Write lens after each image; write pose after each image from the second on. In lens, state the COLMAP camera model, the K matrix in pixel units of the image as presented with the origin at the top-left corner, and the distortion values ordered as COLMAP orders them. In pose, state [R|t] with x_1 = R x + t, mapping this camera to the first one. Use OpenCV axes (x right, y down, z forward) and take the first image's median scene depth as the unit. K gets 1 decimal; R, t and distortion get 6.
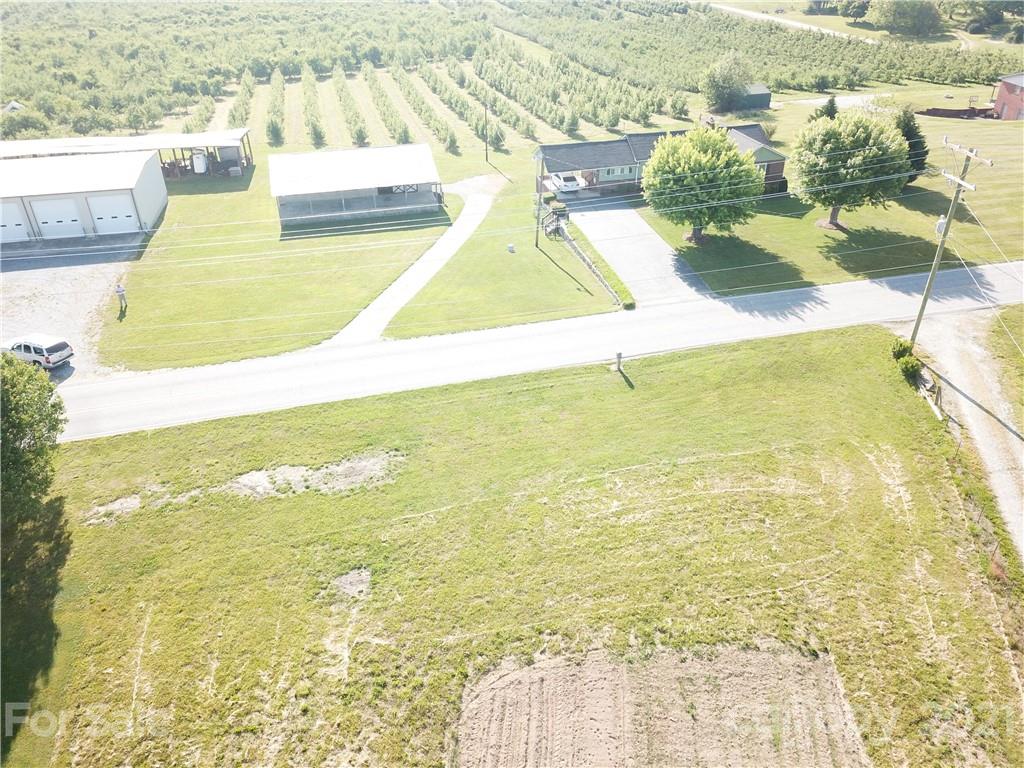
lens RADIAL K [[787.7, 0, 510.8], [0, 787.7, 375.4], [0, 0, 1]] dist [0.026415, -0.021138]
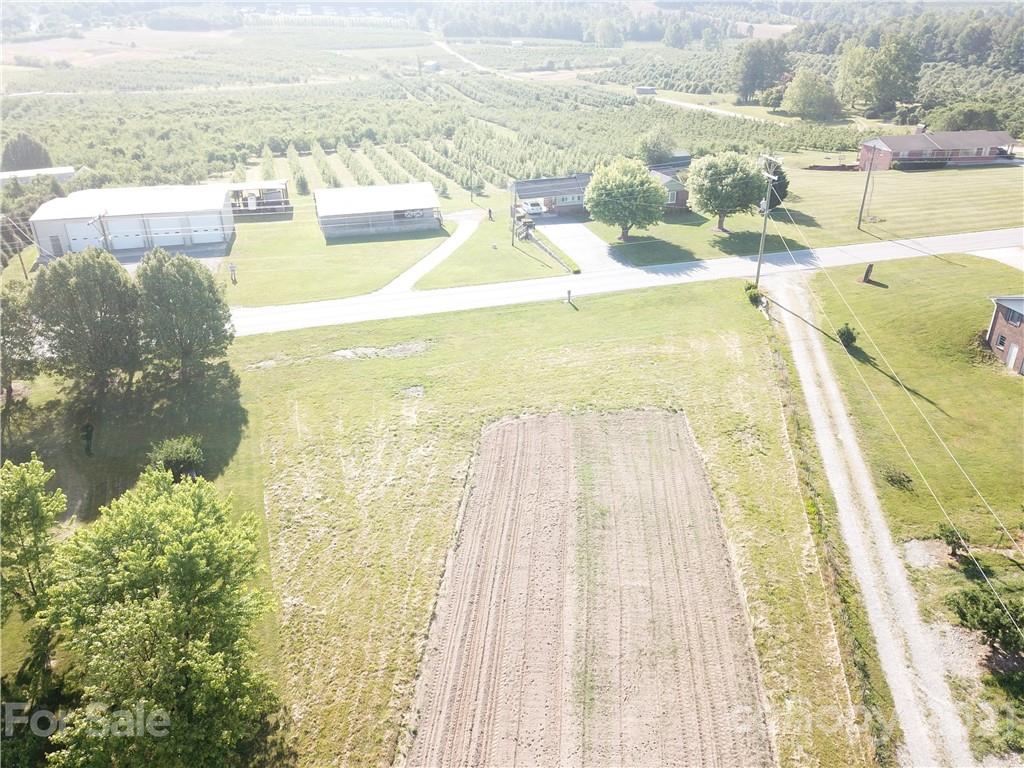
lens RADIAL K [[787.7, 0, 515.6], [0, 787.7, 388.1], [0, 0, 1]] dist [0.026415, -0.021138]
pose [[0.998931, -0.018485, 0.042358, -0.028596], [0.022481, 0.995137, -0.095902, 0.244848], [-0.040379, 0.096752, 0.994489, -0.408744]]
